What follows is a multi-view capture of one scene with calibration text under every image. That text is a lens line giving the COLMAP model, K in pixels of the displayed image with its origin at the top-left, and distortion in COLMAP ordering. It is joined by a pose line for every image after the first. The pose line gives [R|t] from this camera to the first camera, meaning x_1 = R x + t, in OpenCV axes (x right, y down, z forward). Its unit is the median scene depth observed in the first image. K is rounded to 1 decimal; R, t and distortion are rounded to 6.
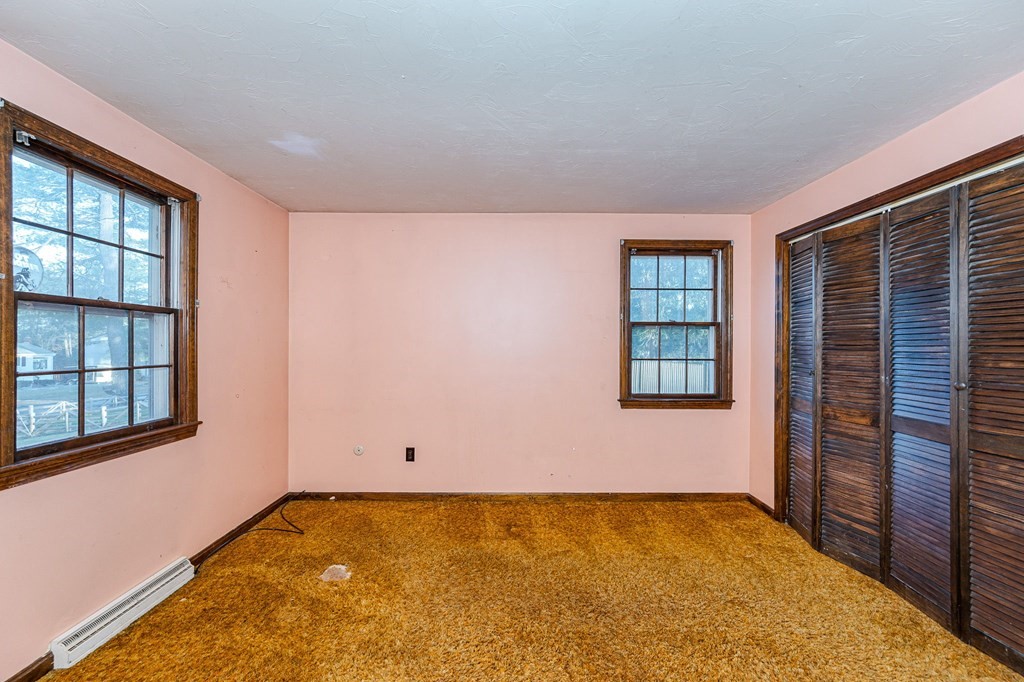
lens RADIAL K [[398.3, 0, 517.5], [0, 398.3, 343.4], [0, 0, 1]] dist [-0.000545, 0.000253]
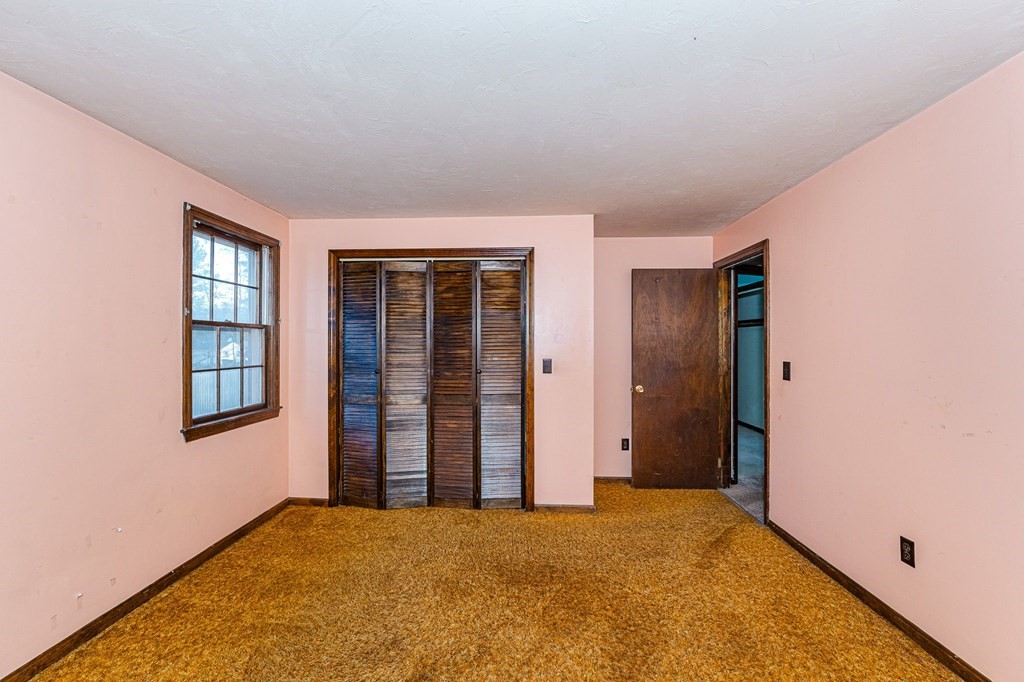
lens RADIAL K [[411.6, 0, 506.8], [0, 411.6, 343.8], [0, 0, 1]] dist [-0.000698, 0.000156]
pose [[0.101399, -0.005567, 0.994830, -0.439076], [-0.001878, 0.999981, 0.005787, -0.018565], [-0.994844, -0.002456, 0.101386, 0.394226]]
